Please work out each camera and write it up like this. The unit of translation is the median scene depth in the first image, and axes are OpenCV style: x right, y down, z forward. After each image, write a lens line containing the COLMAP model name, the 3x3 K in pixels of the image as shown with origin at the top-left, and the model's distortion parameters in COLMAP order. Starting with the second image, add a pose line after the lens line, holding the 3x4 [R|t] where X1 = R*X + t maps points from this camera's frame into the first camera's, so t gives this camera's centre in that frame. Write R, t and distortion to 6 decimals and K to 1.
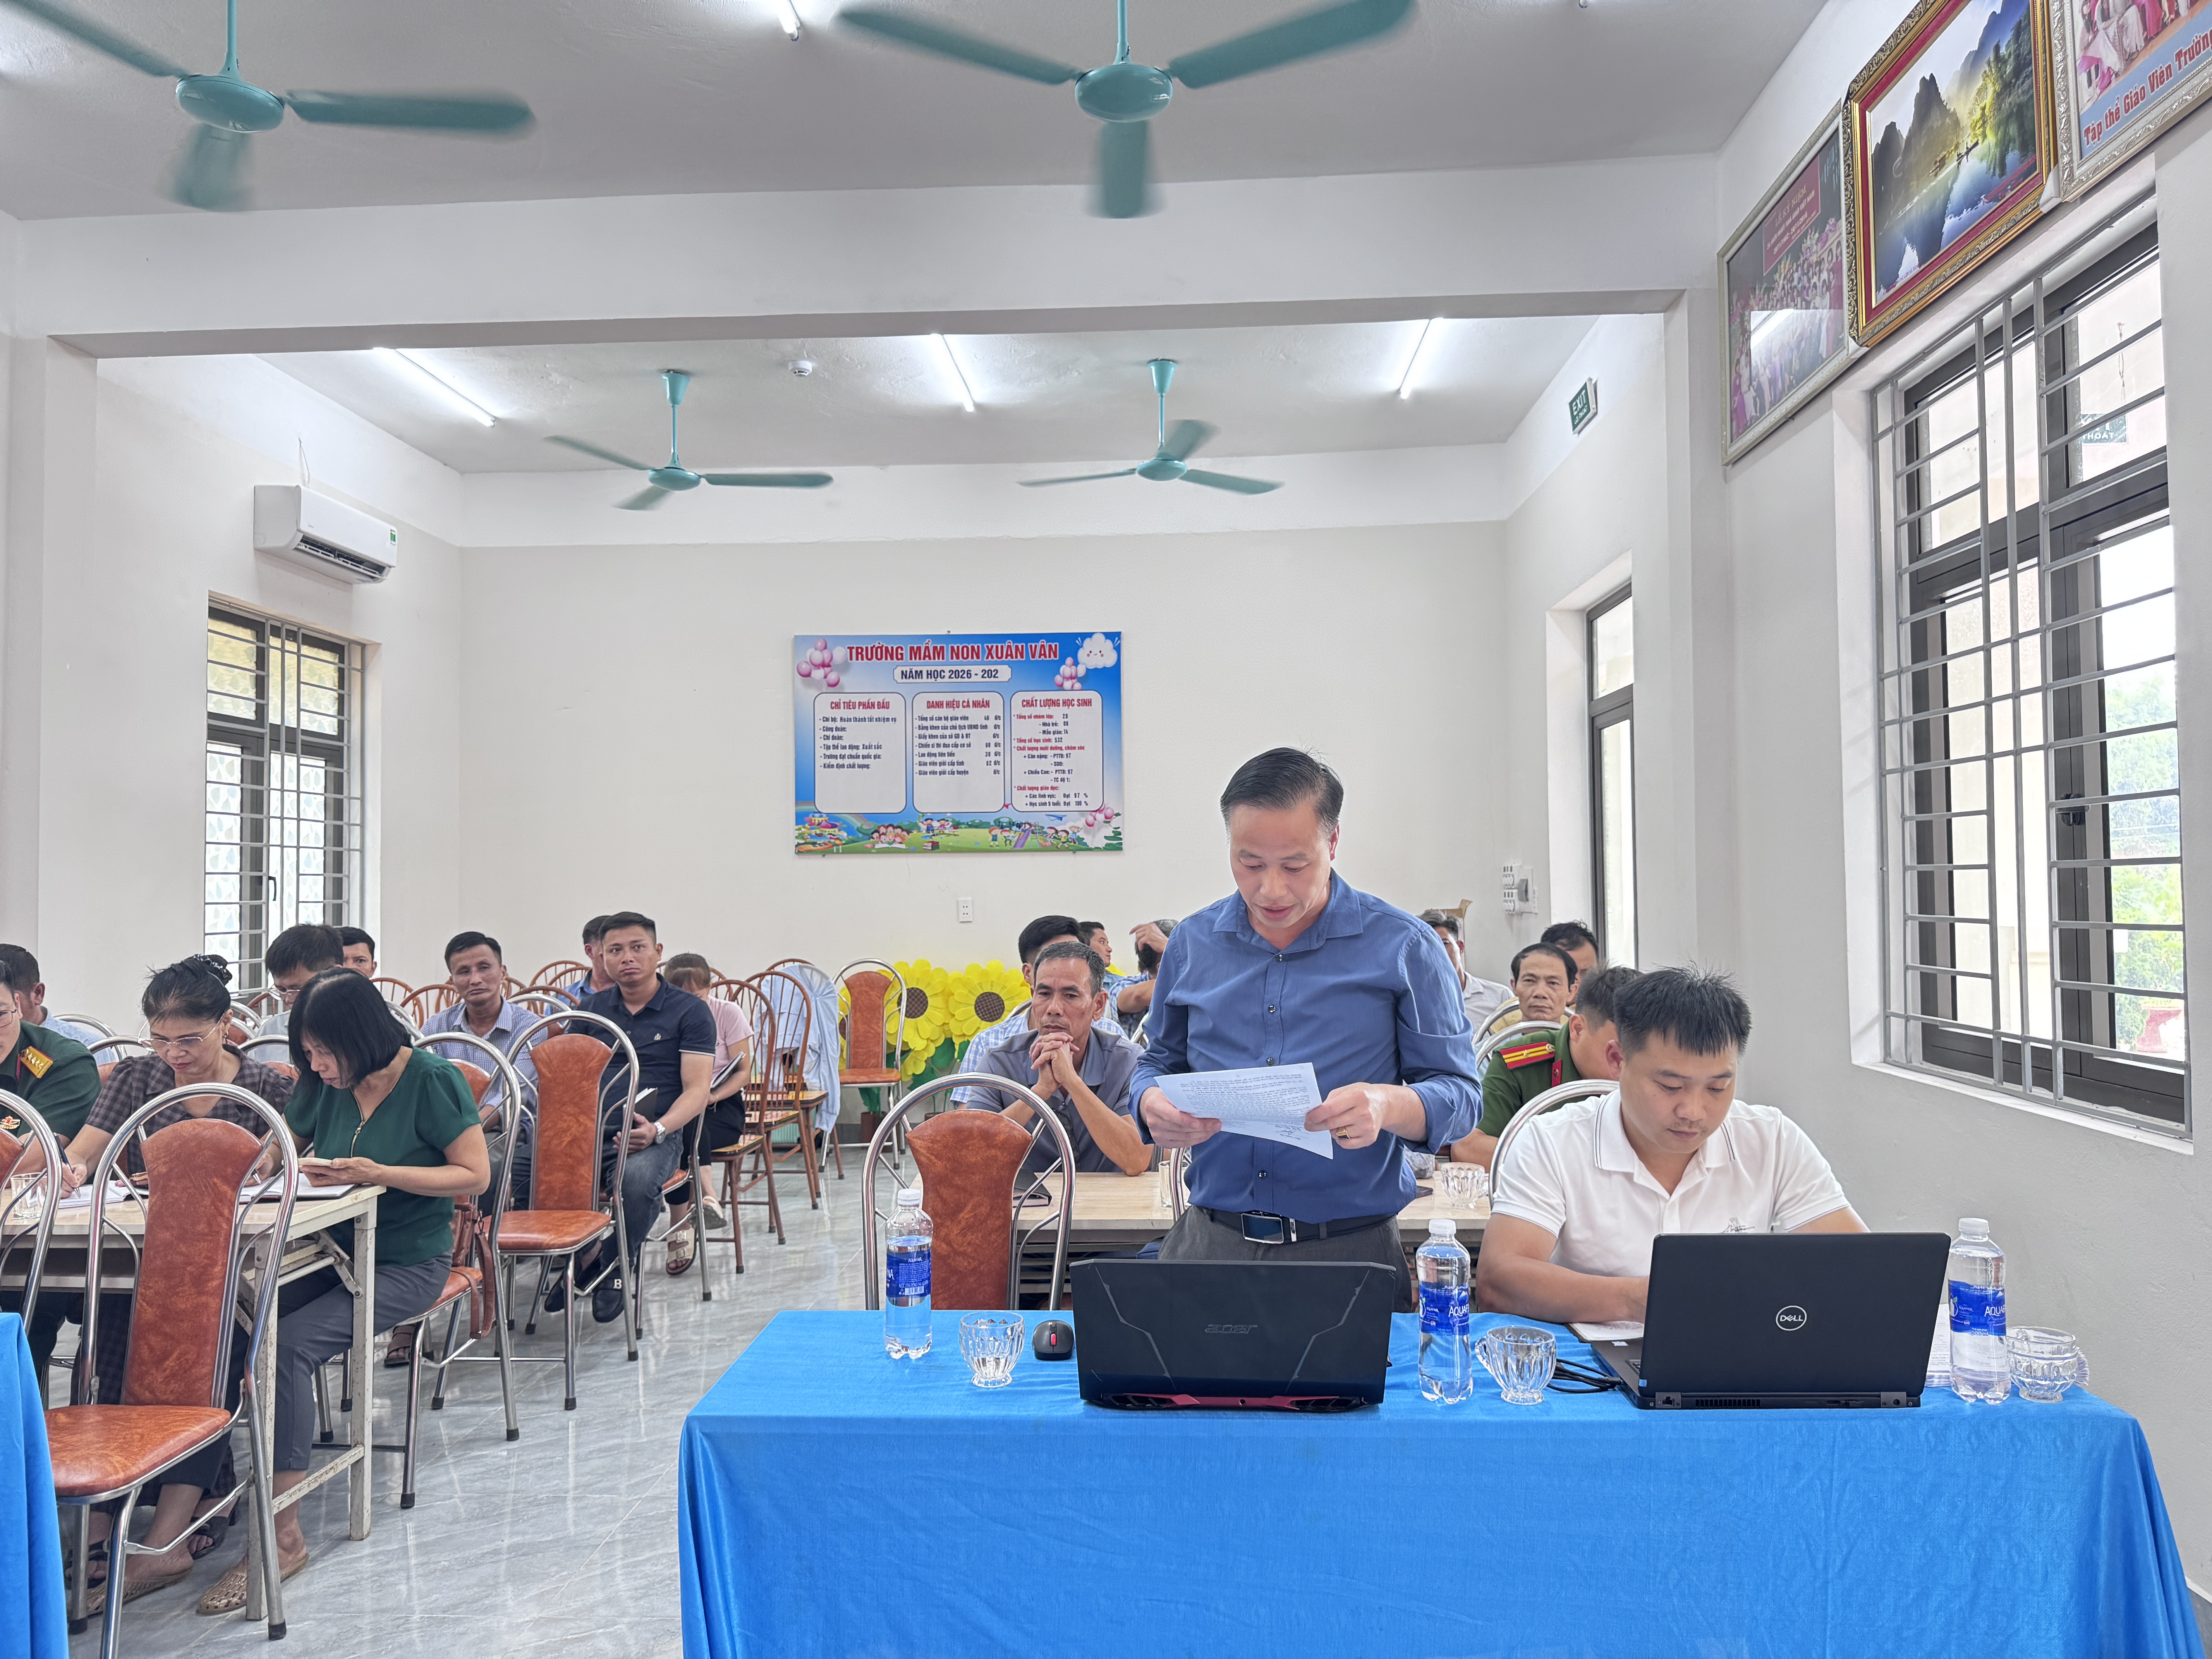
lens RADIAL K [[1561.8, 0, 1106.0], [0, 1561.8, 829.5], [0, 0, 1]] dist [0.032234, -0.002235]
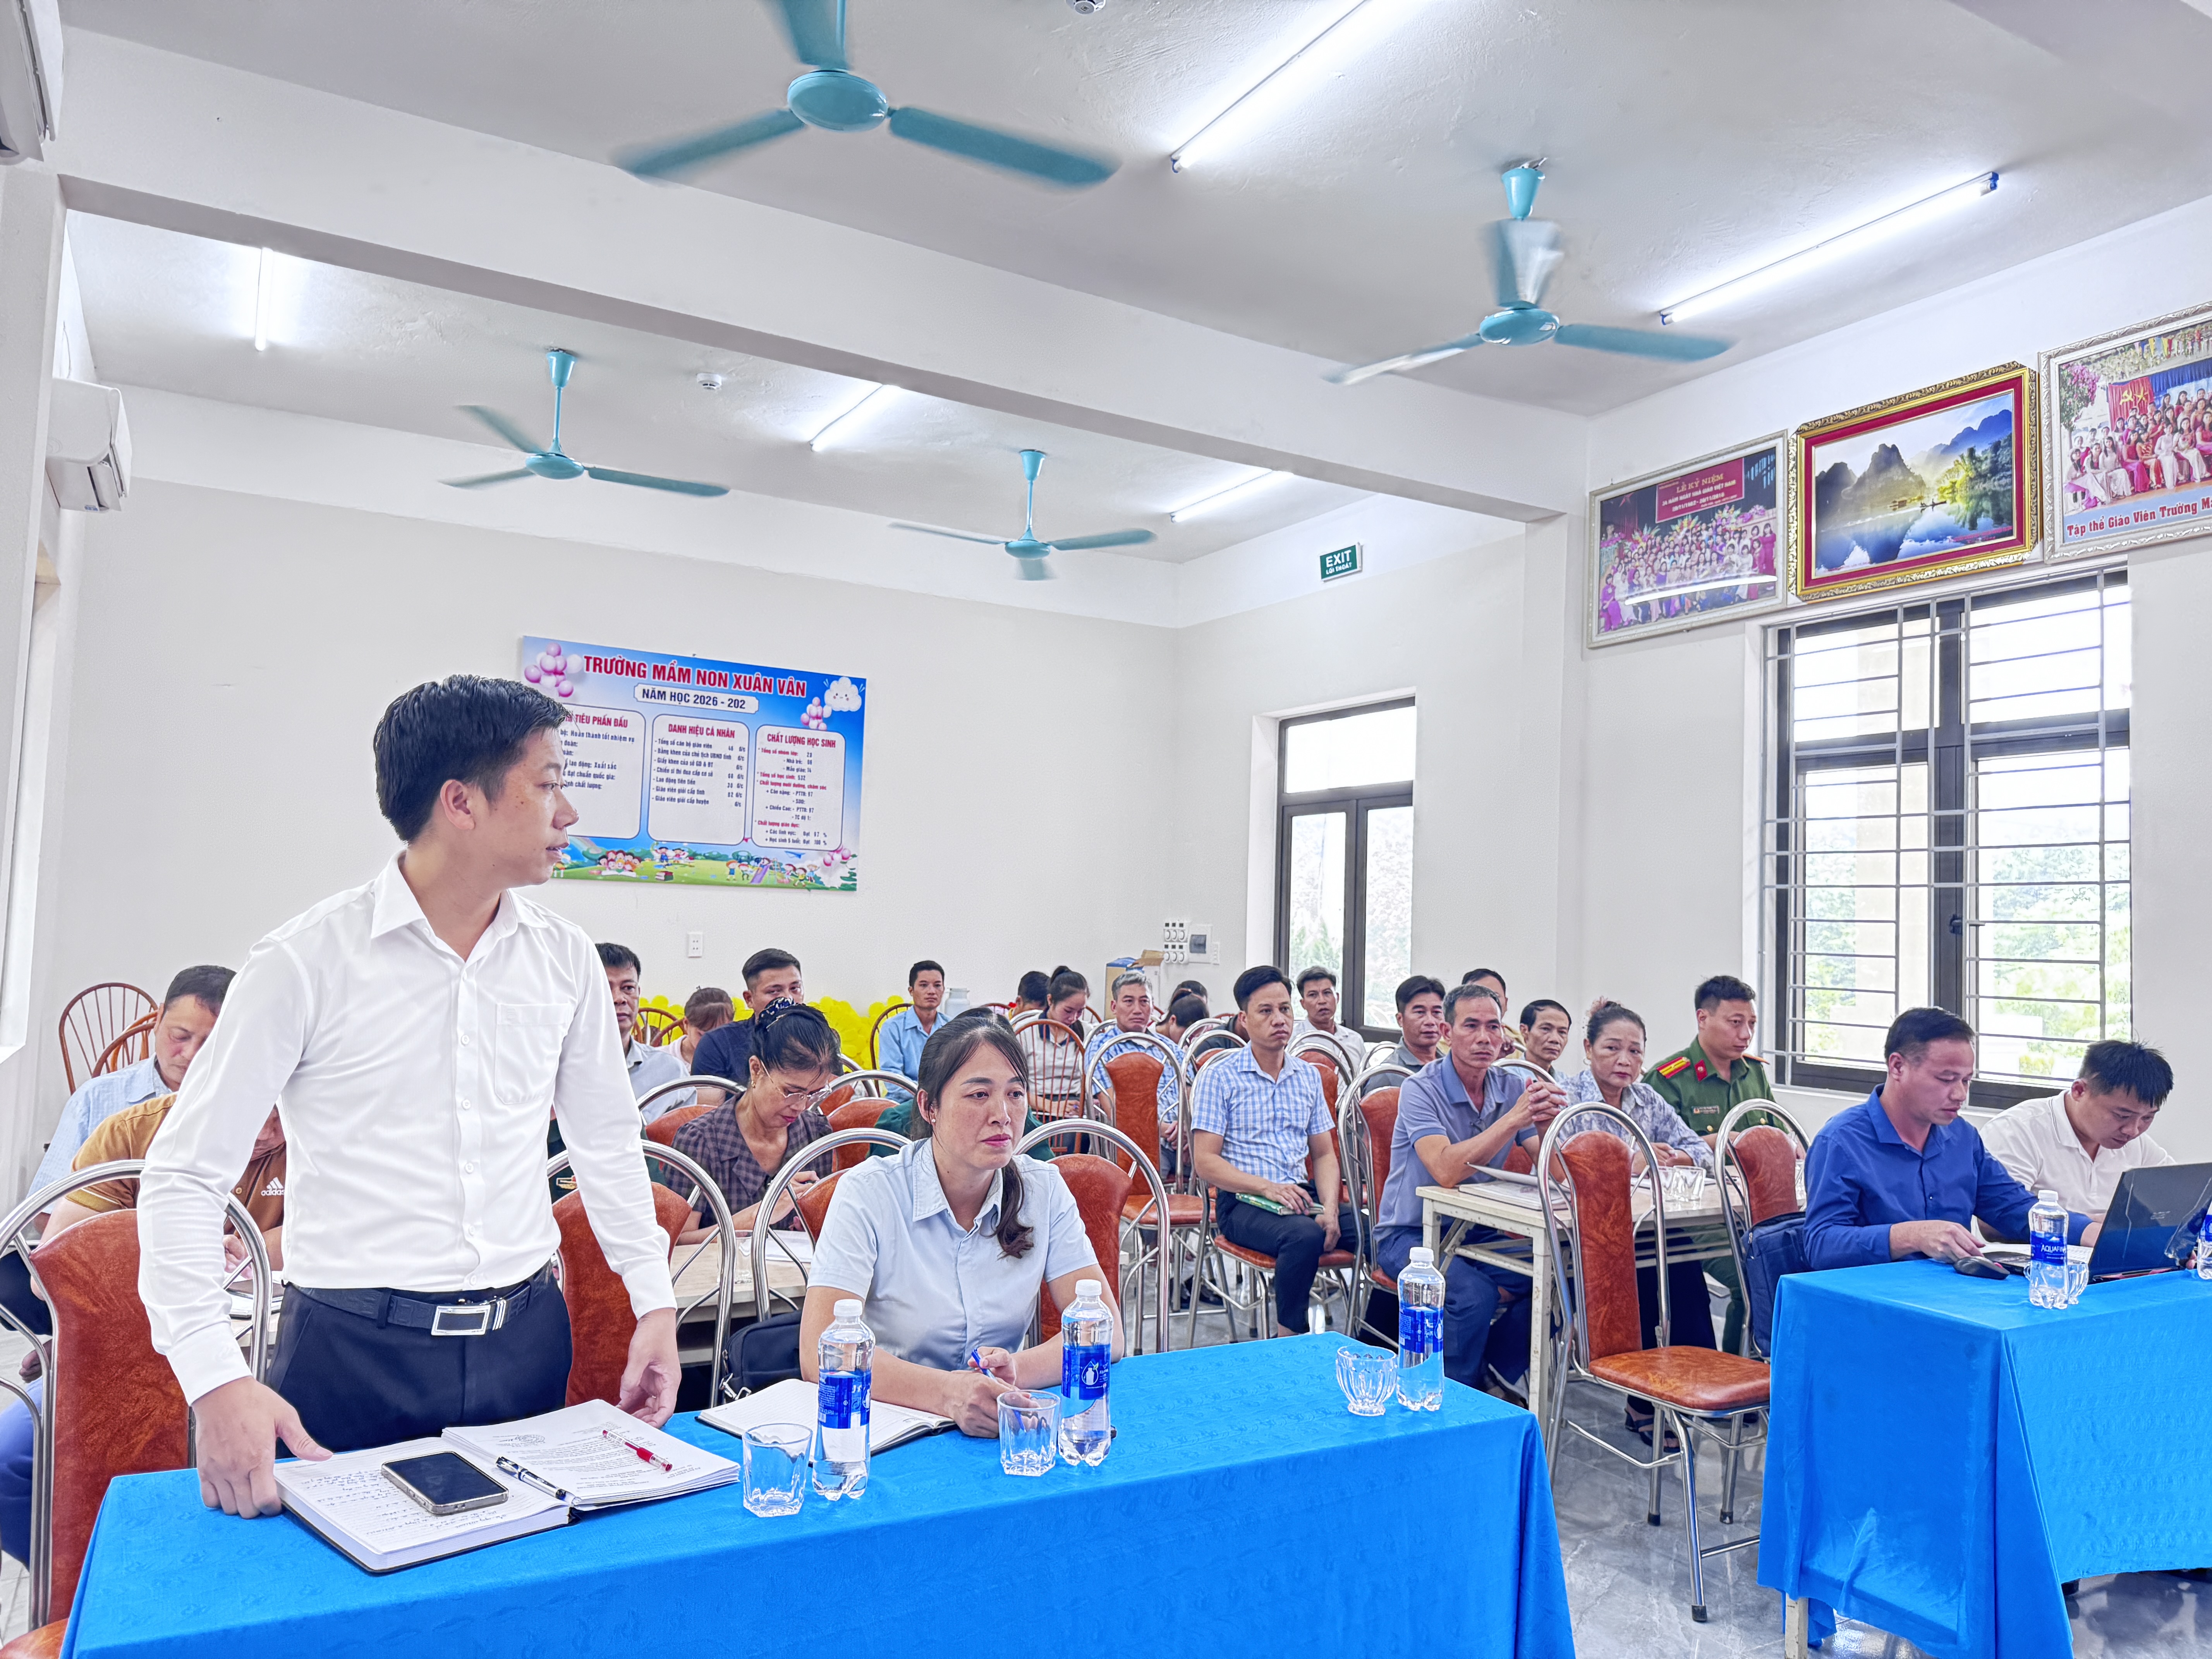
lens RADIAL K [[1561.8, 0, 1106.0], [0, 1561.8, 829.5], [0, 0, 1]] dist [0.032234, -0.002235]
pose [[0.851114, 0.075409, 0.519537, -0.382172], [-0.065777, 0.997149, -0.036977, 0.000034], [-0.520844, -0.002702, 0.853648, 0.041819]]
